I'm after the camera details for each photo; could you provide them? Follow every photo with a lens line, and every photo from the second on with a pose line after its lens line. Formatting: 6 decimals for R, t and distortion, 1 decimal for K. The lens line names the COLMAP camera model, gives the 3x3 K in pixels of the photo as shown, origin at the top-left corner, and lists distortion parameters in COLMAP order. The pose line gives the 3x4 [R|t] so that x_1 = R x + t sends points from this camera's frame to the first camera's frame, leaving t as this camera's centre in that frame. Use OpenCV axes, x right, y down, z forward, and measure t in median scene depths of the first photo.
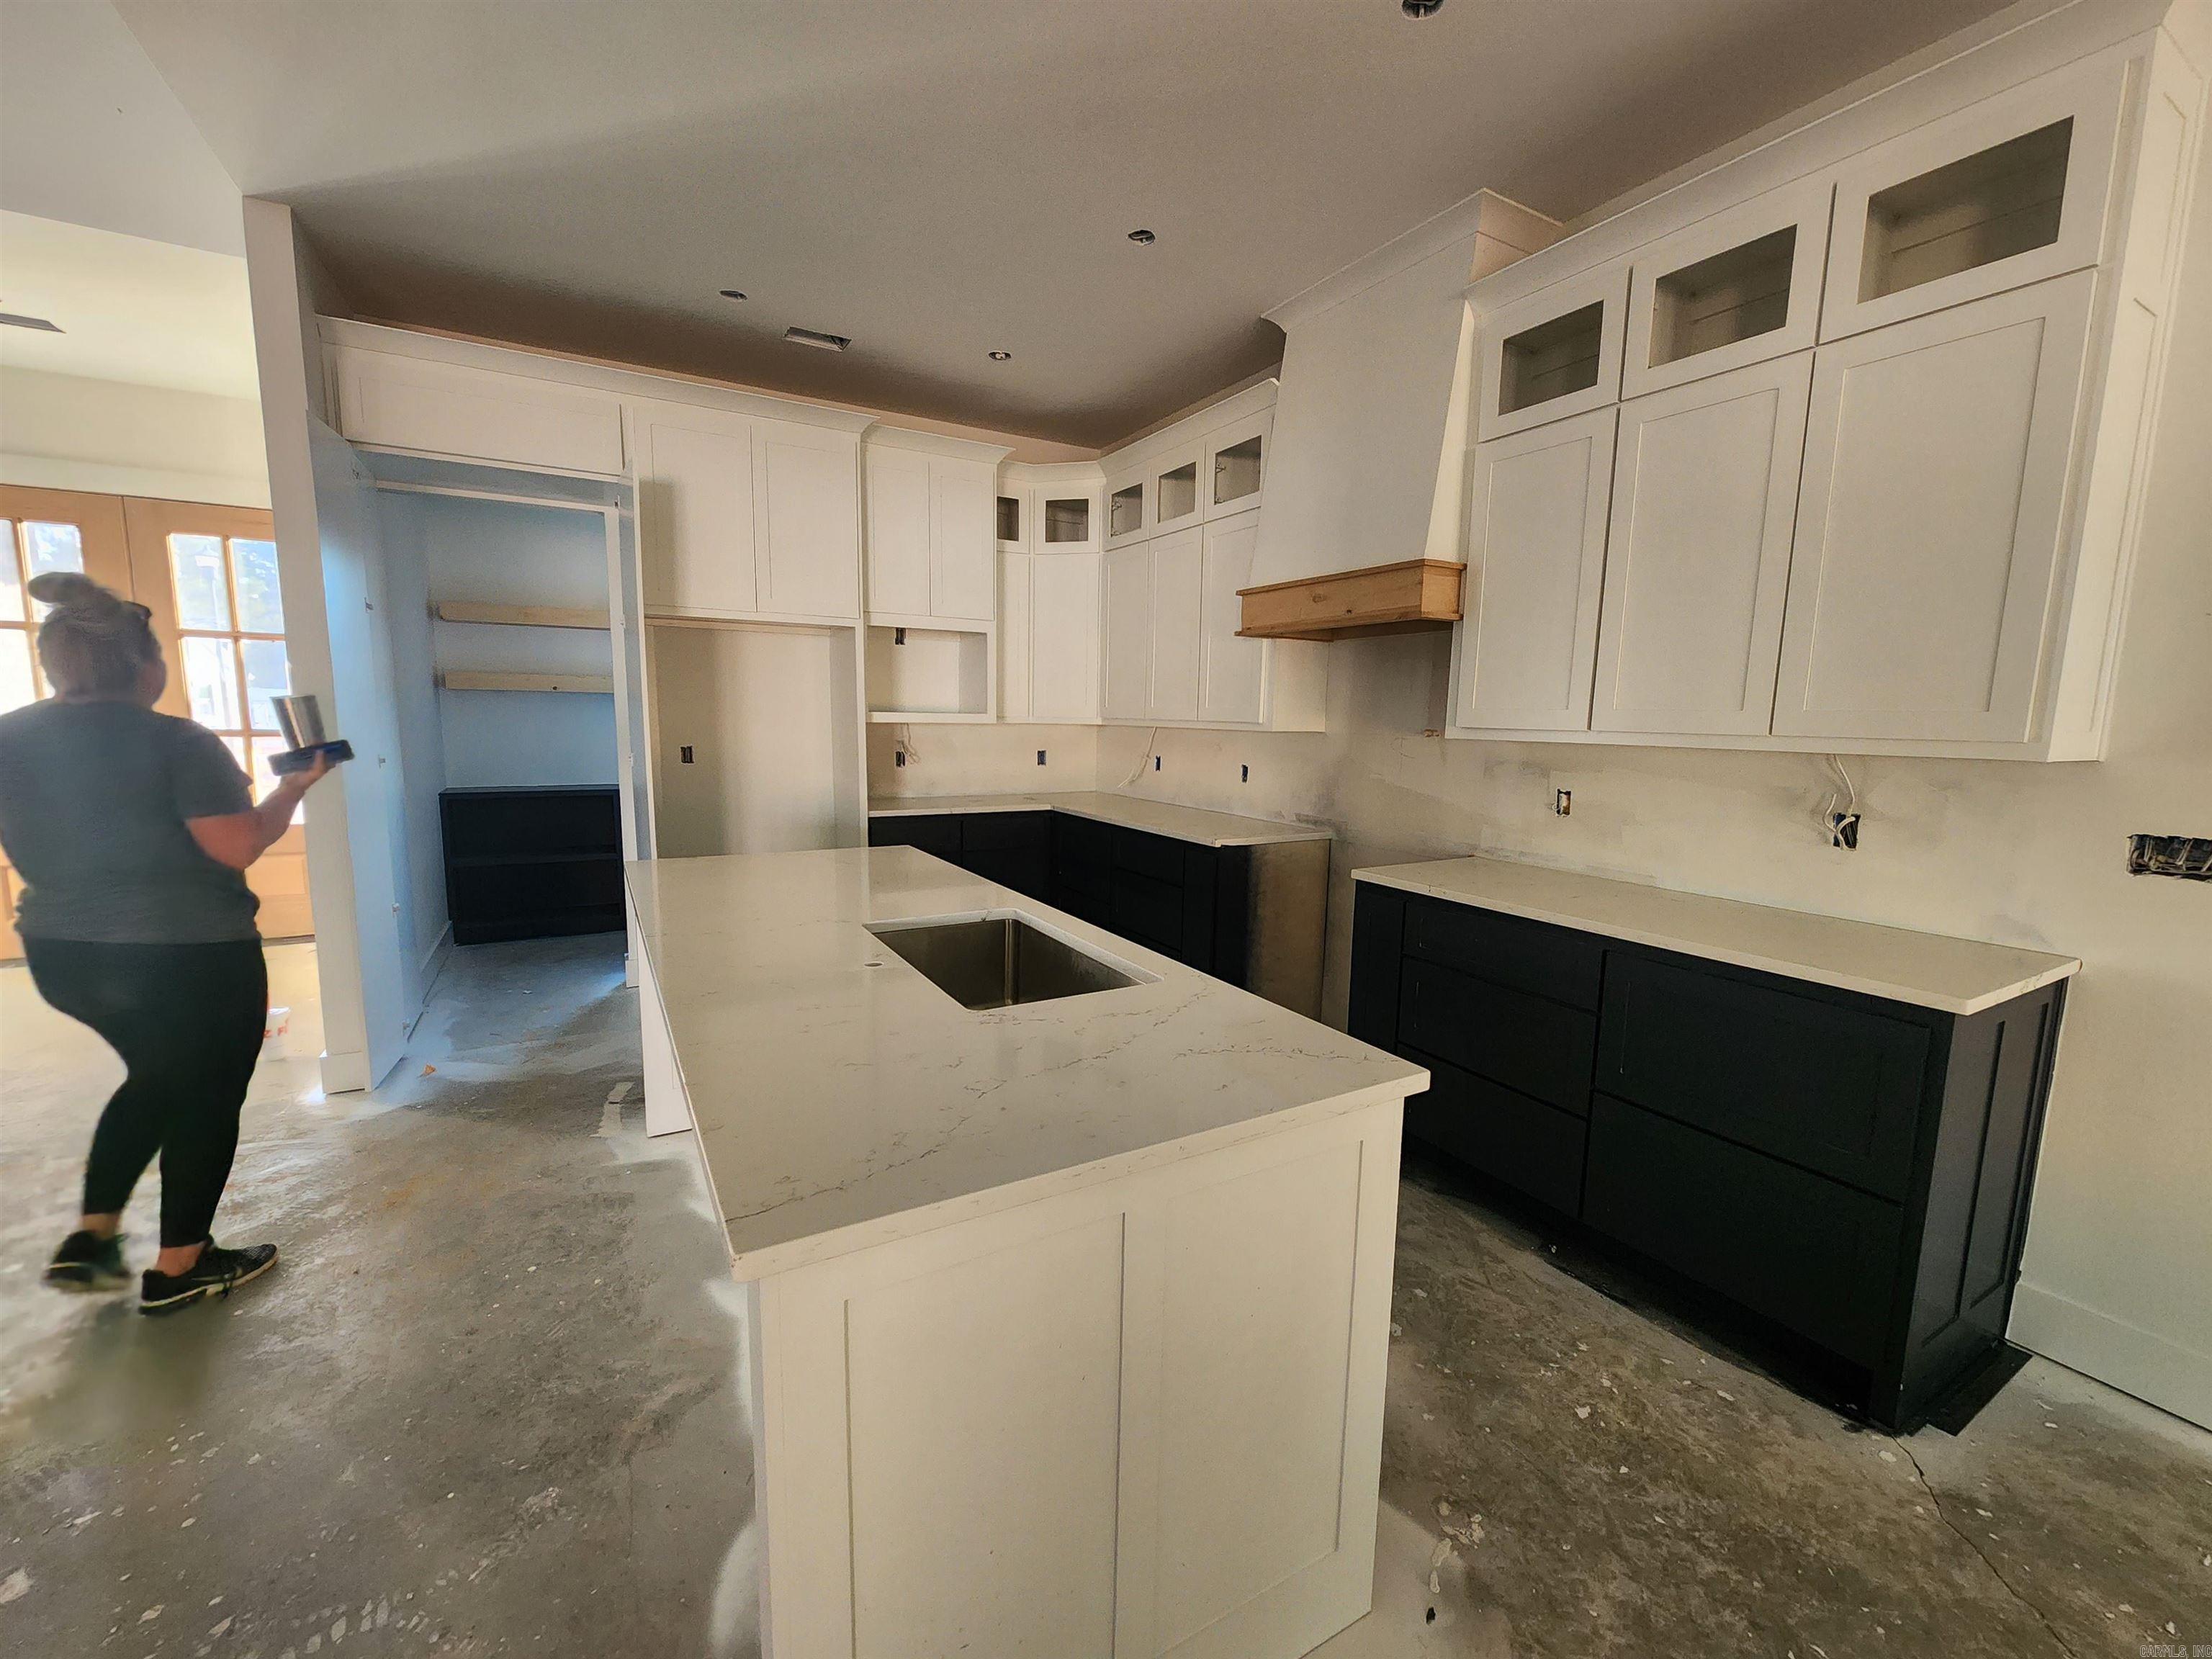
lens RADIAL K [[896.8, 0, 1110.4], [0, 896.8, 835.7], [0, 0, 1]] dist [-0.000932, 0.000307]
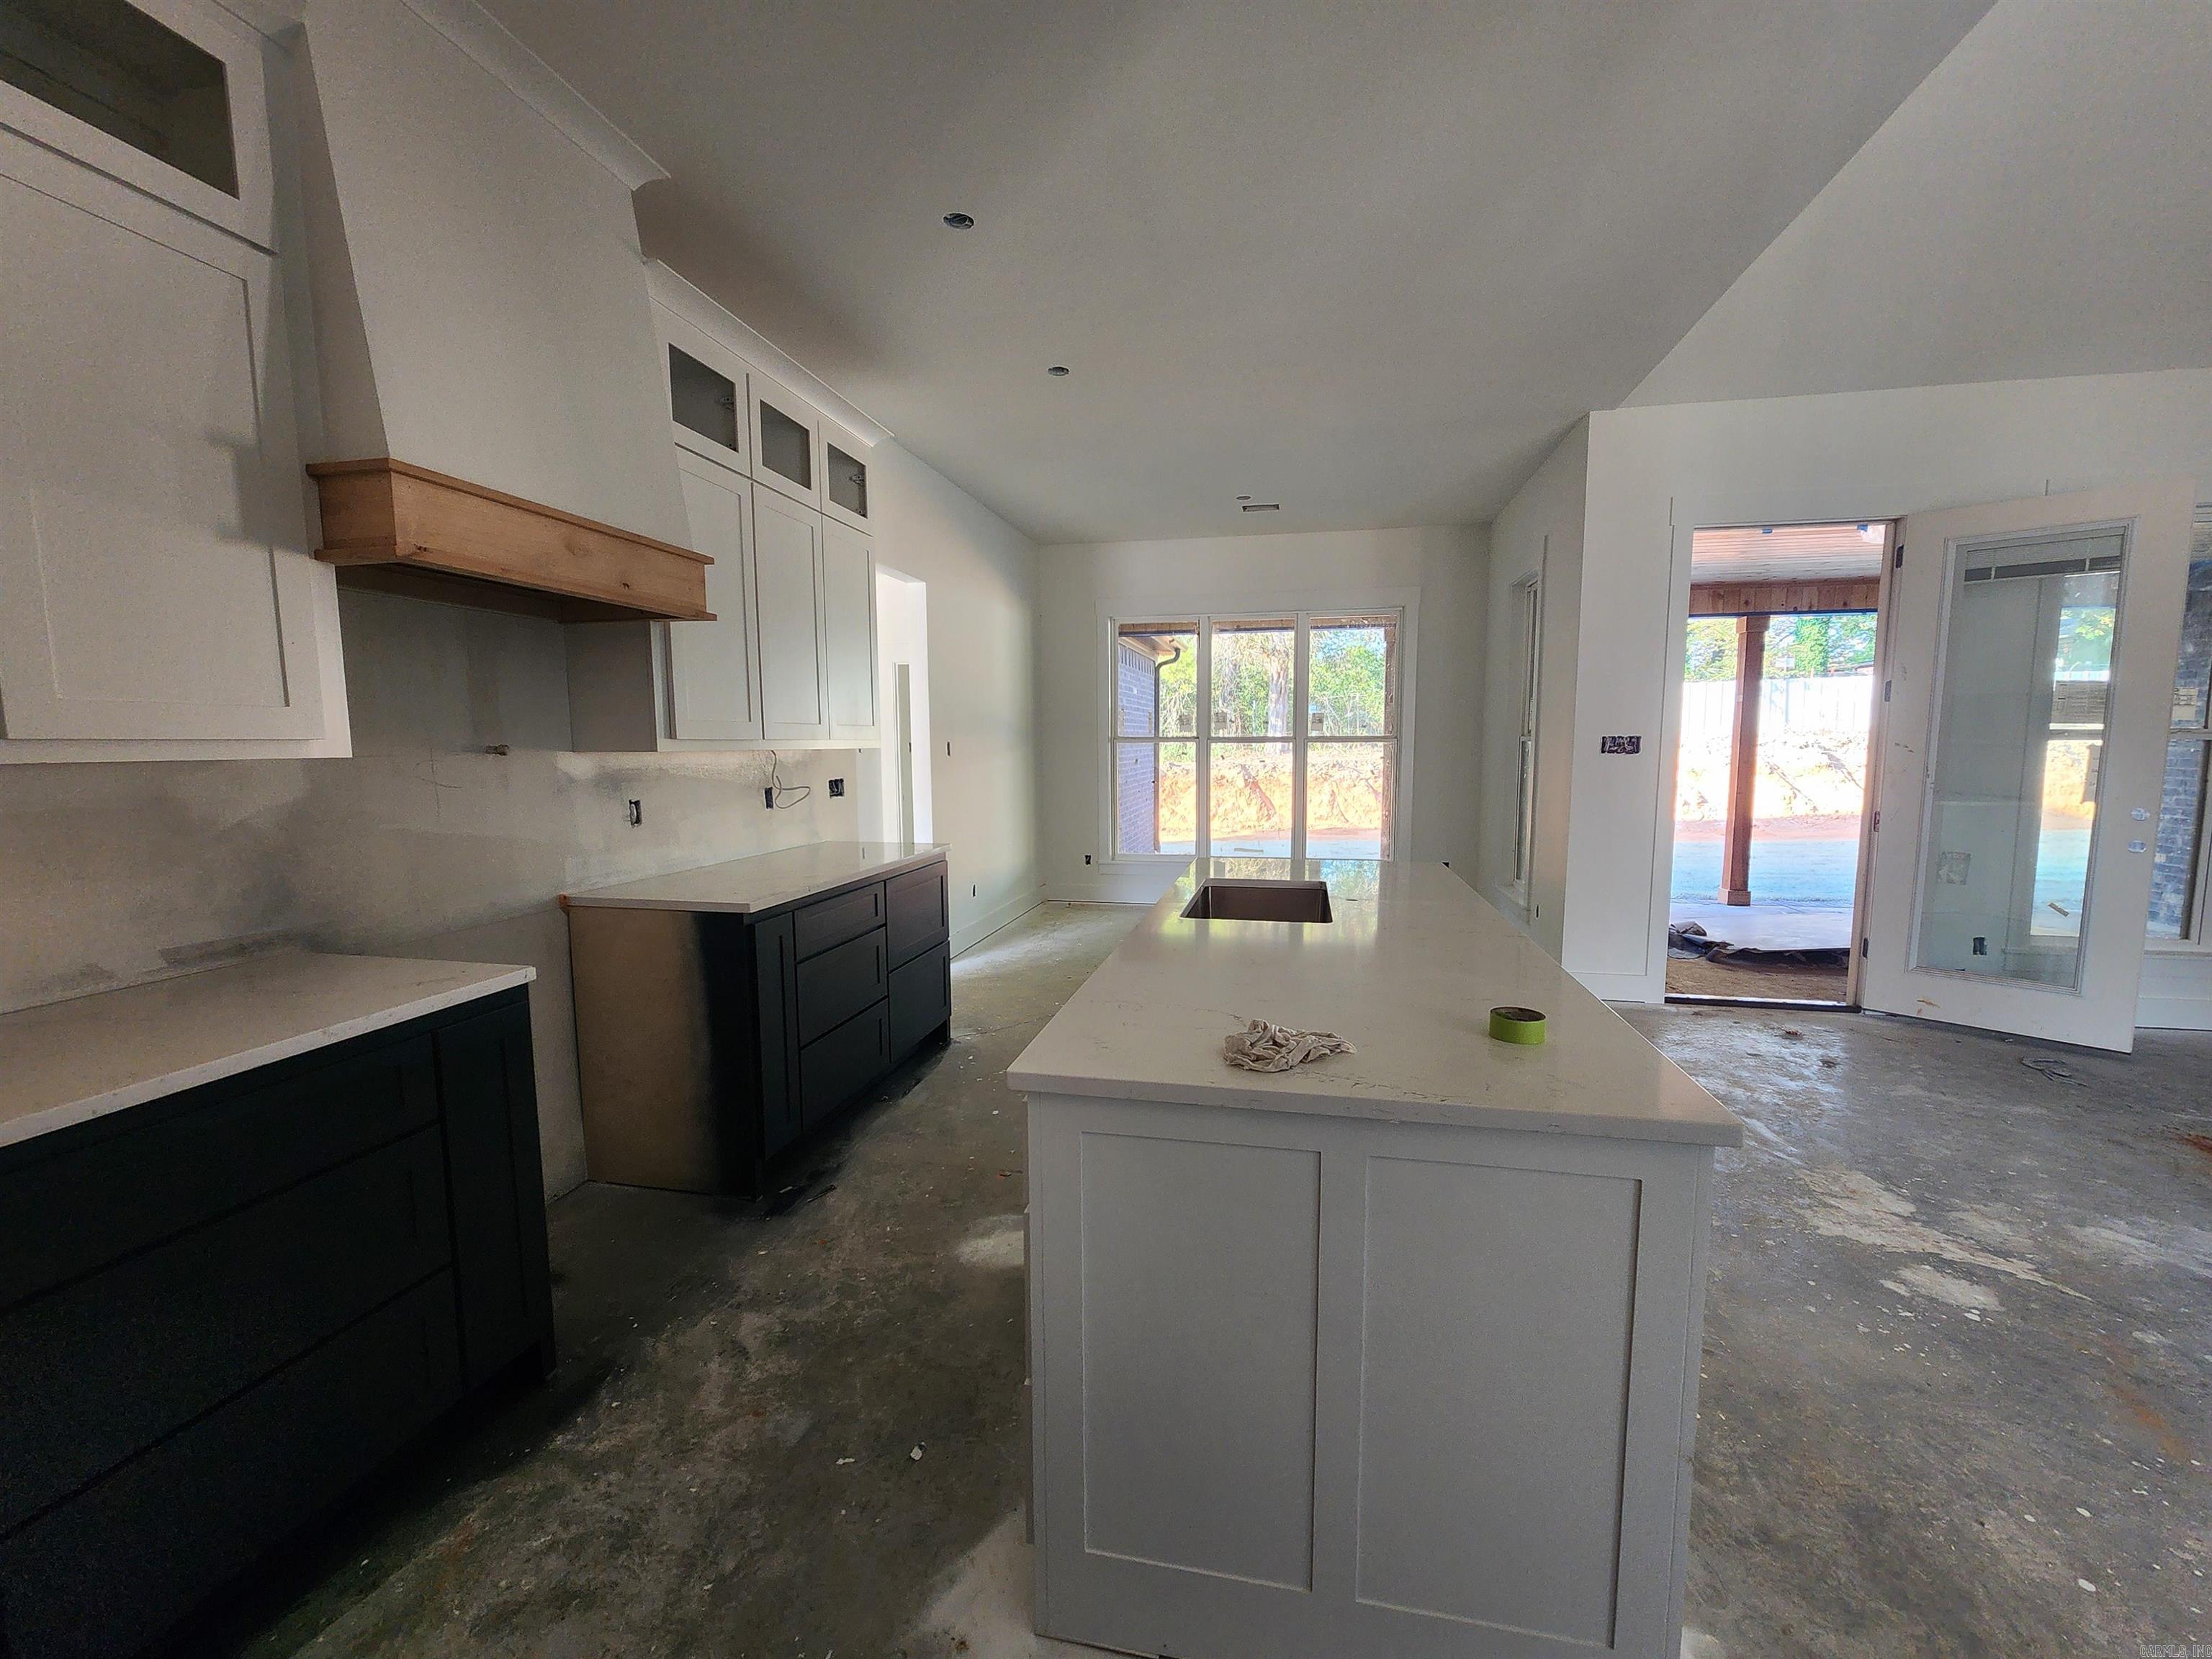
lens RADIAL K [[896.8, 0, 1110.4], [0, 896.8, 835.7], [0, 0, 1]] dist [-0.000932, 0.000307]
pose [[-0.740184, -0.086526, 0.666813, -0.707843], [0.080223, 0.973239, 0.215338, -0.233946], [-0.667601, 0.212884, -0.713435, 1.722655]]
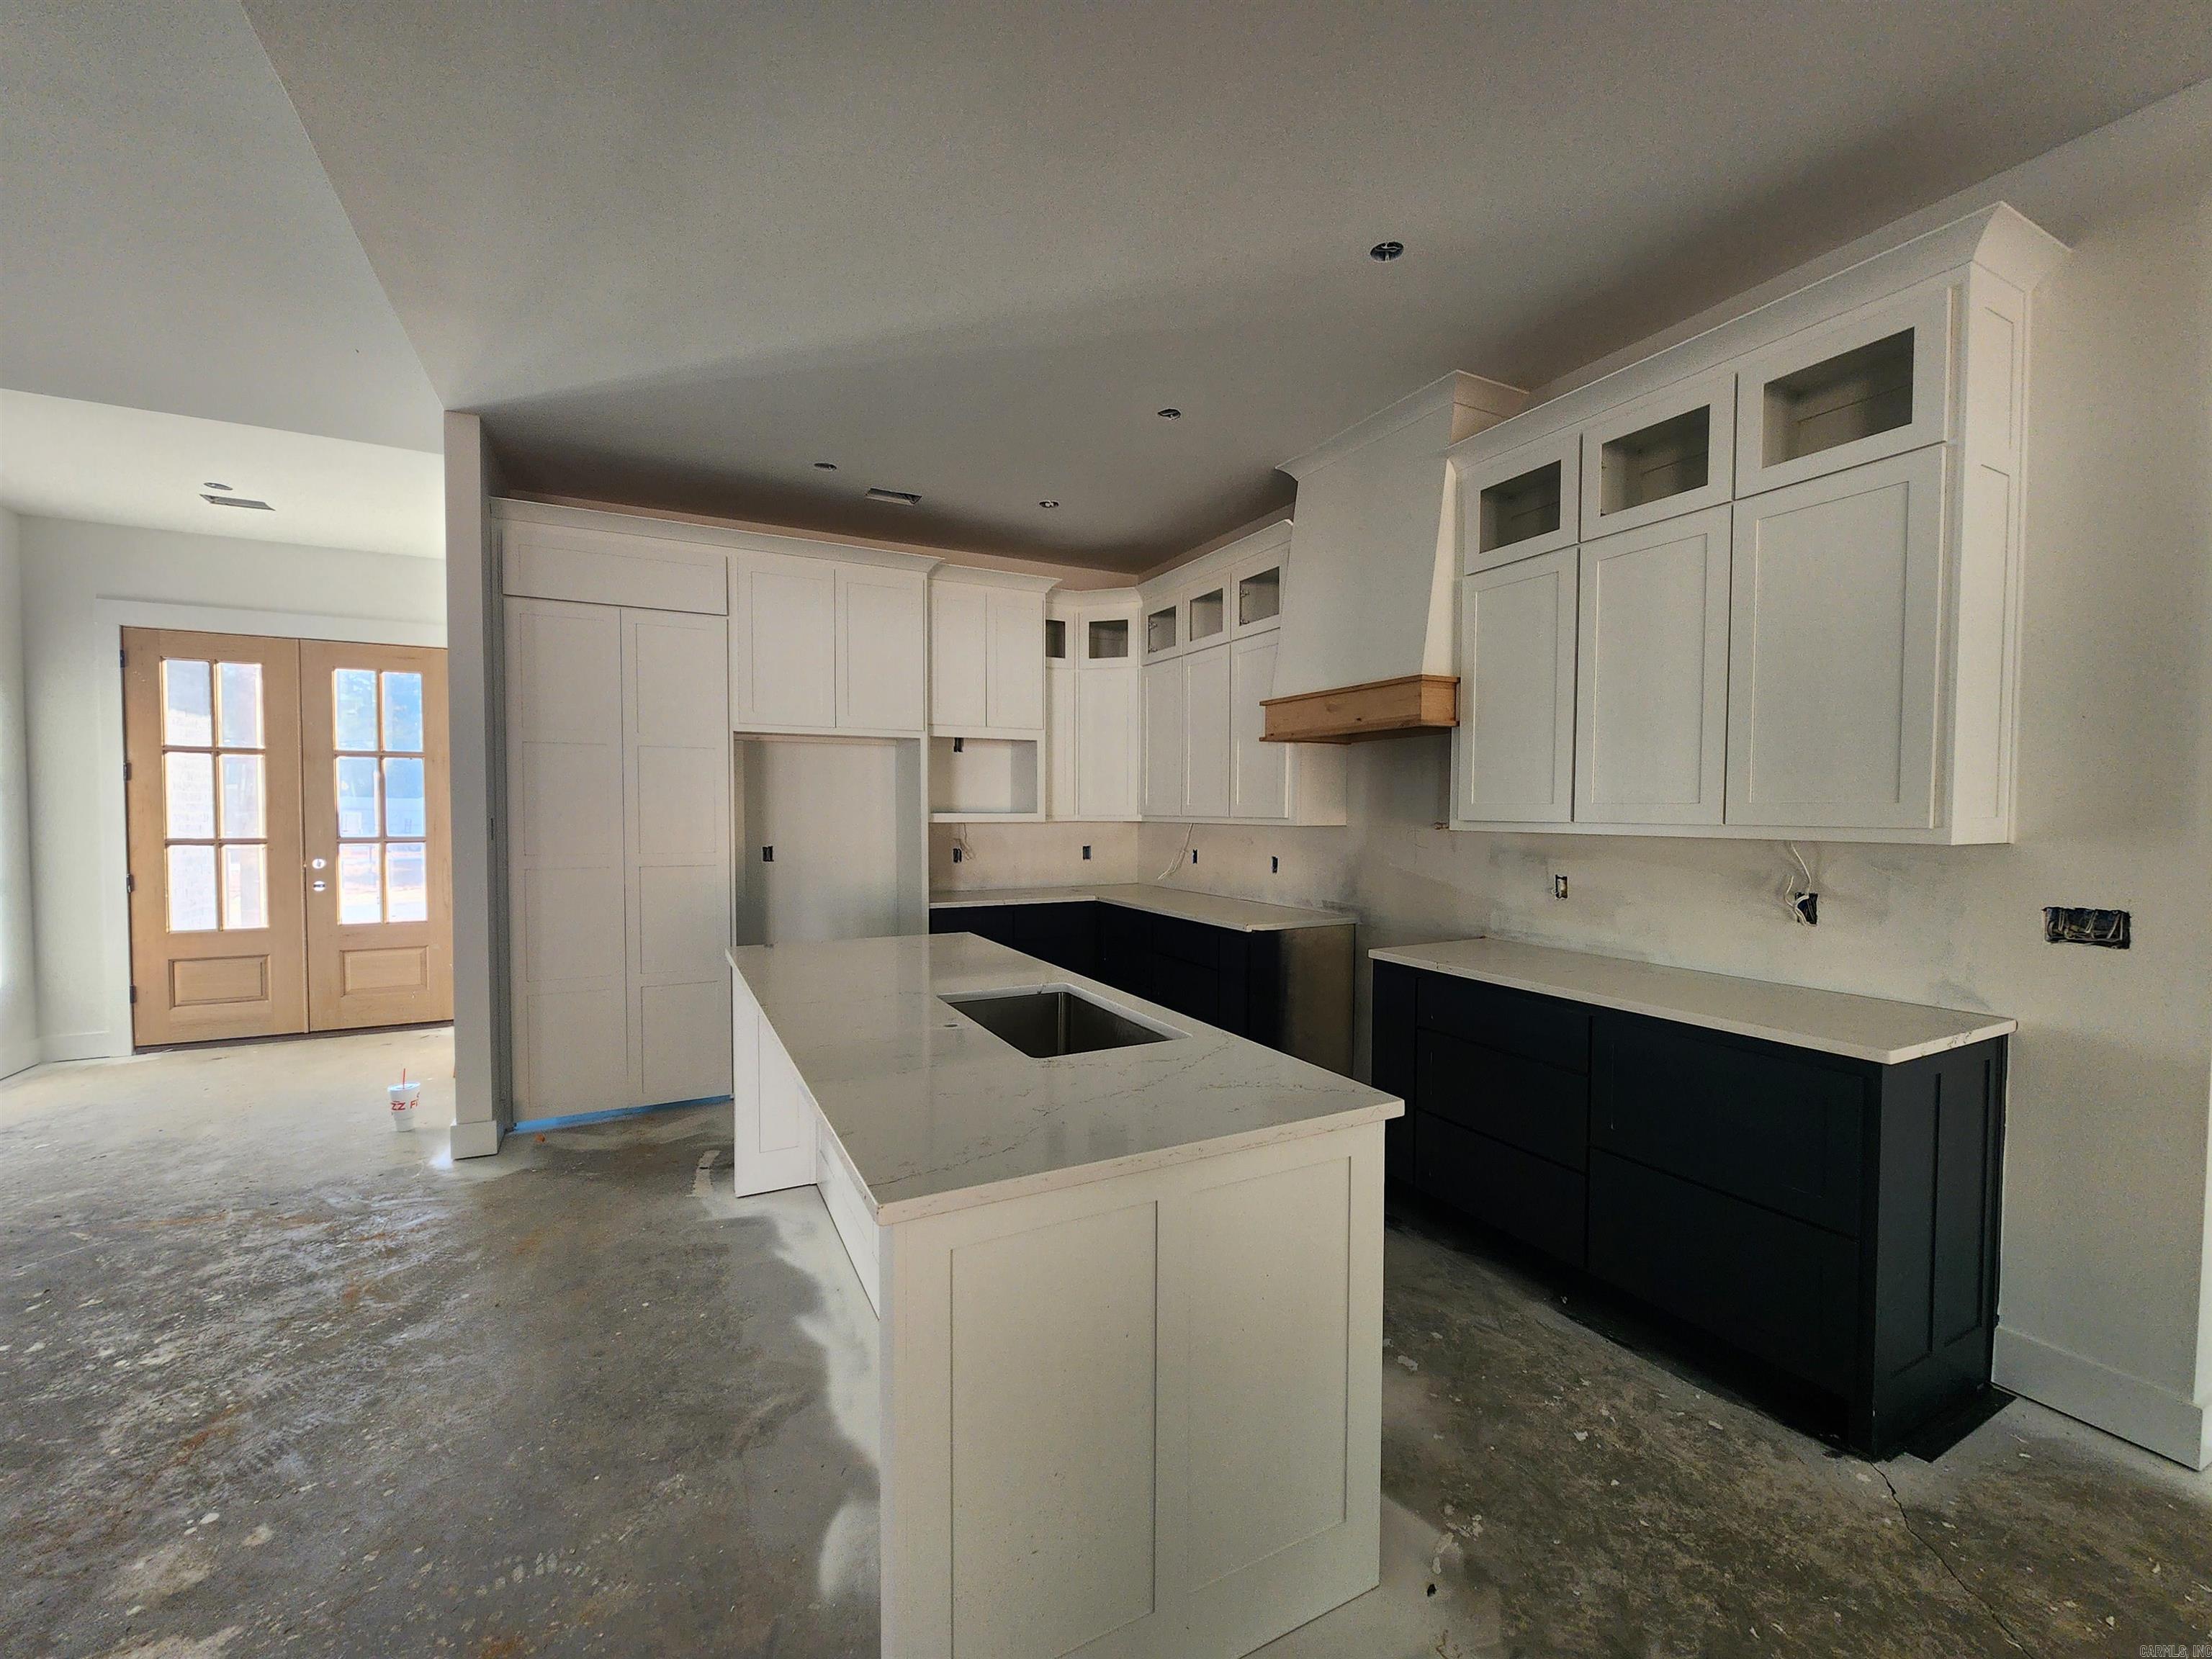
lens RADIAL K [[896.8, 0, 1110.4], [0, 896.8, 835.7], [0, 0, 1]] dist [-0.000932, 0.000307]
pose [[0.998737, -0.013837, -0.048301, 0.008434], [0.008701, 0.994438, -0.104962, 0.013844], [0.049484, 0.104409, 0.993303, -0.157152]]
